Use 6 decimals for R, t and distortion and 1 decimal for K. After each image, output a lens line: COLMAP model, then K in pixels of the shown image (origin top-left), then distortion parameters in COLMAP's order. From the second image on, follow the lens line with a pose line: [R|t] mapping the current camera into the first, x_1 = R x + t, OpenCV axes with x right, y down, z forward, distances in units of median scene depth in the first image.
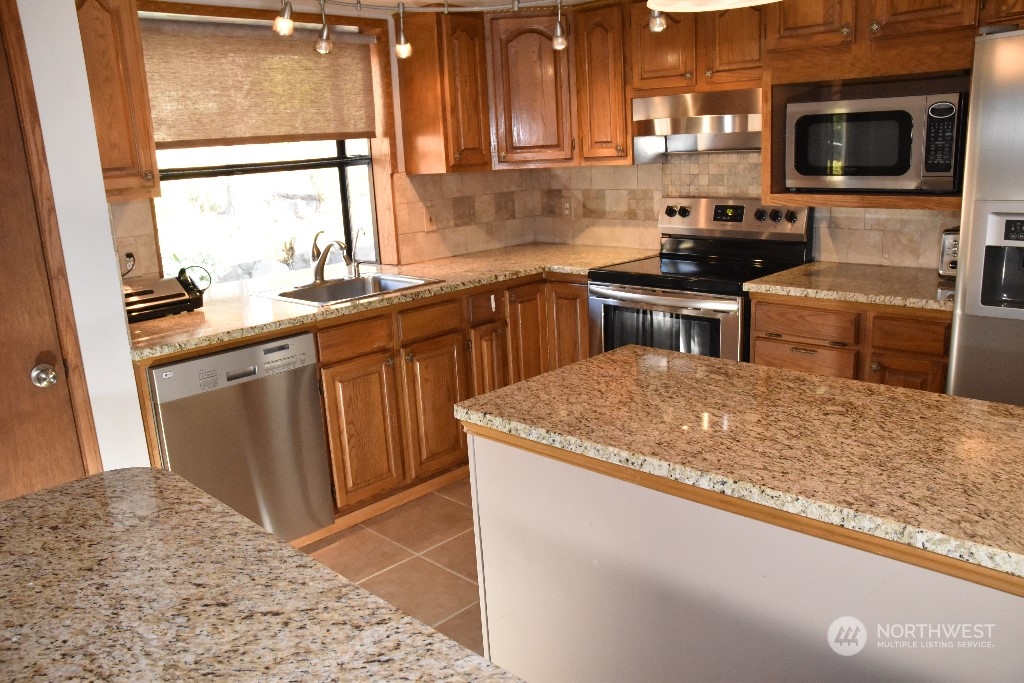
lens RADIAL K [[764.8, 0, 512.0], [0, 764.8, 341.5], [0, 0, 1]] dist [-0.157453, 0.147570]
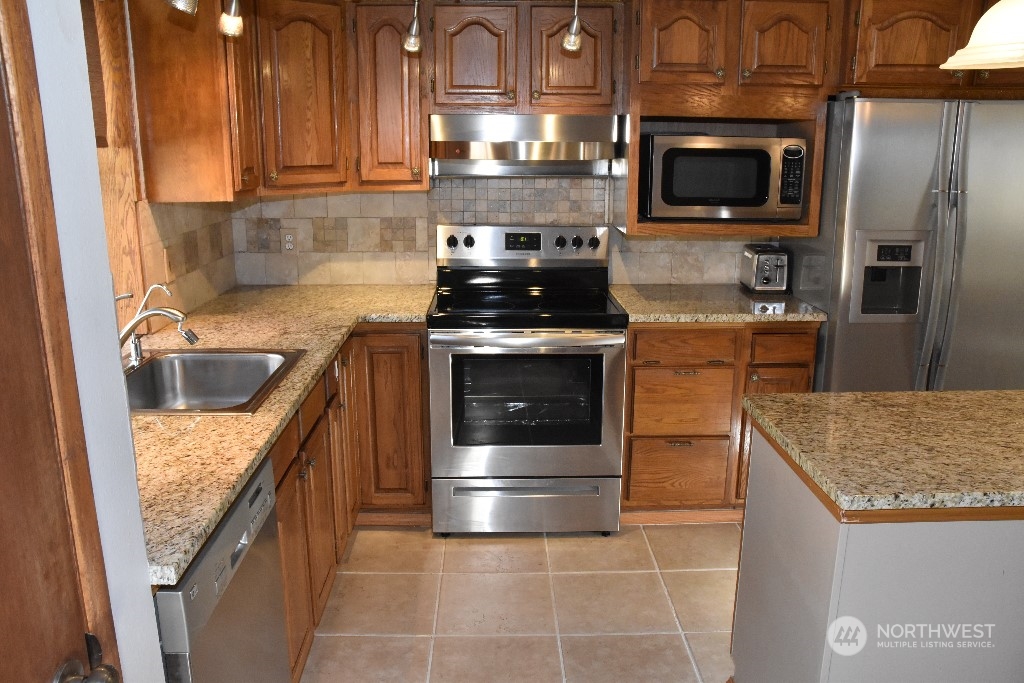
lens RADIAL K [[806.3, 0, 512.0], [0, 806.3, 341.5], [0, 0, 1]] dist [-0.139149, 0.099265]
pose [[0.716020, -0.117418, 0.688134, -0.457306], [0.134772, 0.990459, 0.028772, -0.080571], [-0.684947, 0.072140, 0.725013, 0.299415]]
